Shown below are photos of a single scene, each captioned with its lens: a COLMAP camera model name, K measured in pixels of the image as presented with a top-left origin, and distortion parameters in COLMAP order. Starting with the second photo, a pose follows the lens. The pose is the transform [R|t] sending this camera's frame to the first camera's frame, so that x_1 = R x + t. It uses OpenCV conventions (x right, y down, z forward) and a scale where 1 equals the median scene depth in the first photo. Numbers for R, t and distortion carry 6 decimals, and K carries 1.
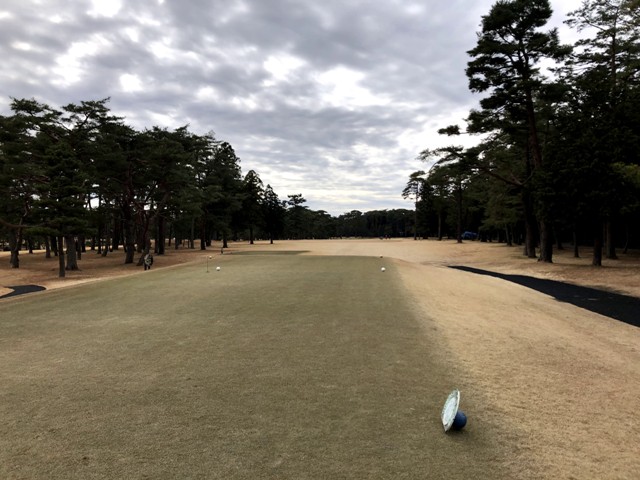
lens RADIAL K [[517.3, 0, 310.6], [0, 517.3, 240.5], [0, 0, 1]] dist [0.001298, -0.003663]
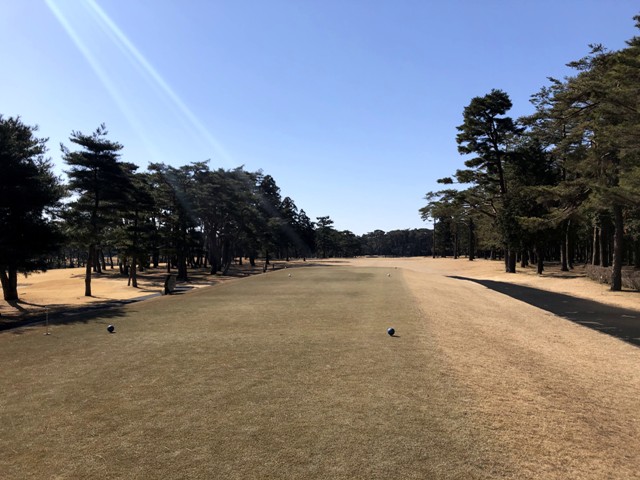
lens RADIAL K [[523.8, 0, 320.0], [0, 523.8, 240.0], [0, 0, 1]] dist [0.002722, -0.001812]
pose [[0.999698, -0.000892, -0.024539, -0.019929], [-0.000014, 0.999319, -0.036901, 0.002189], [0.024556, 0.036890, 0.999018, -0.203413]]
